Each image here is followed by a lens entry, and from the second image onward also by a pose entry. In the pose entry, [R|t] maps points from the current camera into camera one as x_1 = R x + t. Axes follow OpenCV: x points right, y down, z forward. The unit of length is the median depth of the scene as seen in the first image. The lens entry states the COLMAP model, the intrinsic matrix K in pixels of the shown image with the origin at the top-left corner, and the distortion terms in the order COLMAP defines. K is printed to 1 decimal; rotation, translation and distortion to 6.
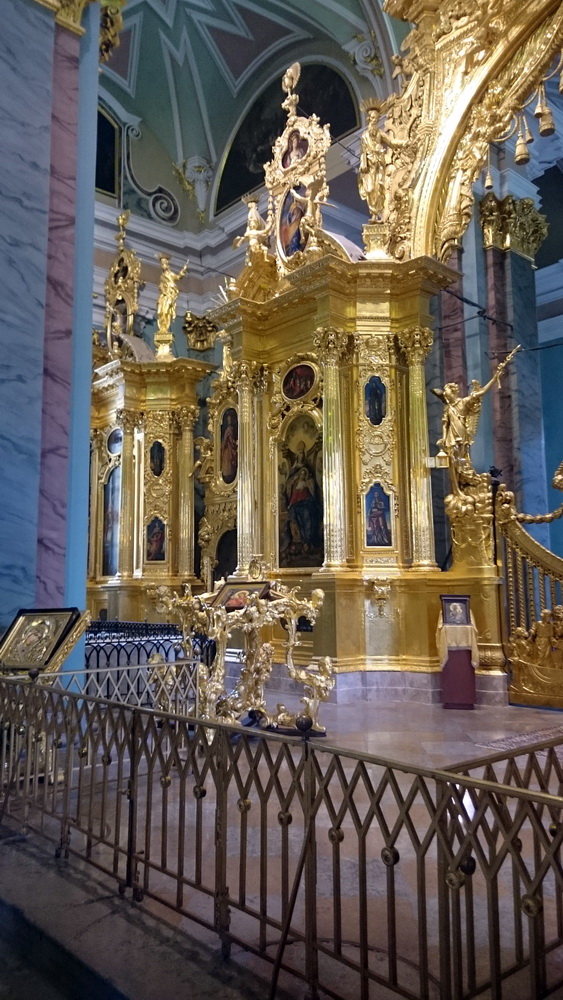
lens RADIAL K [[734.3, 0, 281.5], [0, 734.3, 500.0], [0, 0, 1]] dist [0.003727, -0.002560]
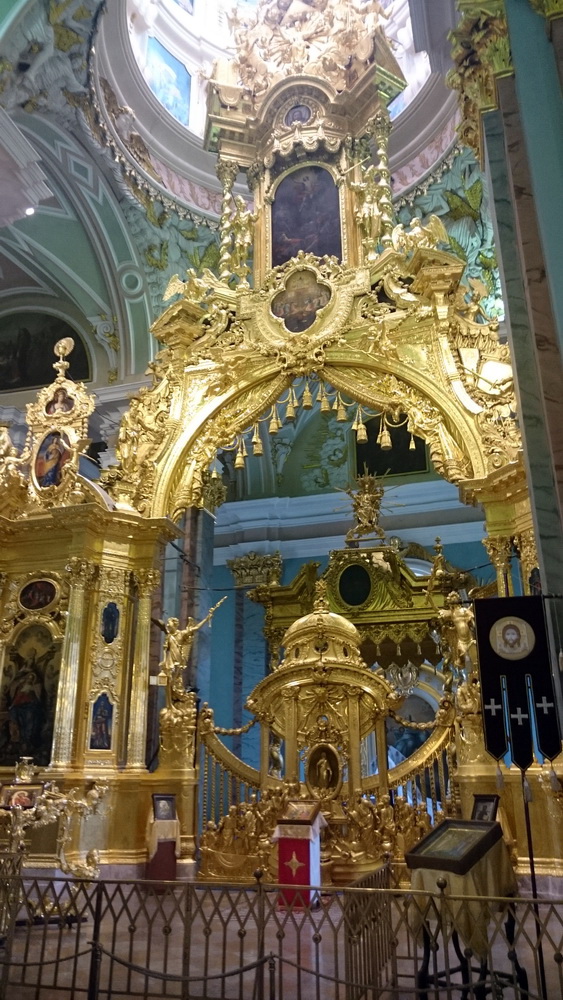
lens RADIAL K [[734.3, 0, 281.5], [0, 734.3, 500.0], [0, 0, 1]] dist [0.003727, -0.002560]
pose [[0.849504, 0.194849, 0.490282, -0.269091], [-0.069720, 0.962611, -0.261761, -0.032783], [-0.522955, 0.188185, 0.831327, -0.198857]]
